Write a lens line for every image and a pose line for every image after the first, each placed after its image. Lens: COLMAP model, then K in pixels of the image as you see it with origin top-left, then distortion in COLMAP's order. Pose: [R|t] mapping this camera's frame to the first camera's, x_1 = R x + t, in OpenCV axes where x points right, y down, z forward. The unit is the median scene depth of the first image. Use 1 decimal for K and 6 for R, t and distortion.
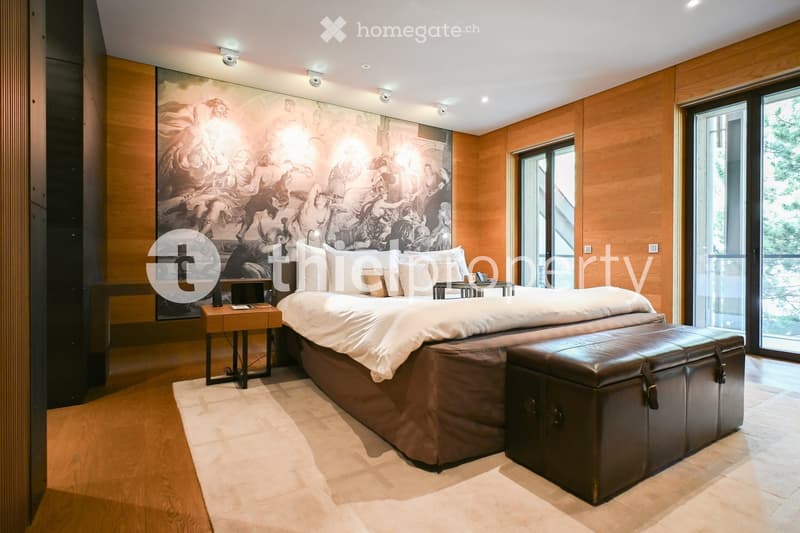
lens RADIAL K [[402.4, 0, 400.2], [0, 402.4, 256.8], [0, 0, 1]] dist [0.015994, -0.000068]
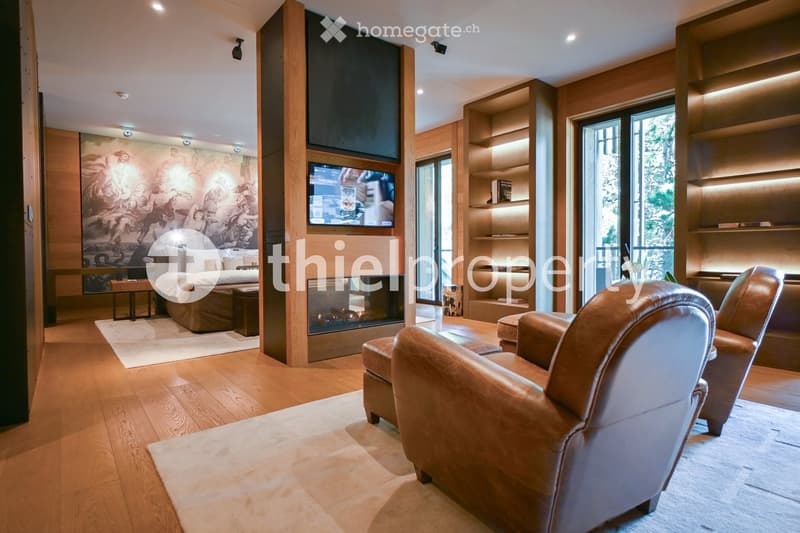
lens RADIAL K [[394.0, 0, 389.9], [0, 394.0, 261.9], [0, 0, 1]] dist [-0.019947, 0.001026]
pose [[0.992087, -0.015743, 0.124565, 0.341280], [0.012489, 0.999561, 0.026855, 0.003475], [-0.124933, -0.025087, 0.991848, -0.564165]]
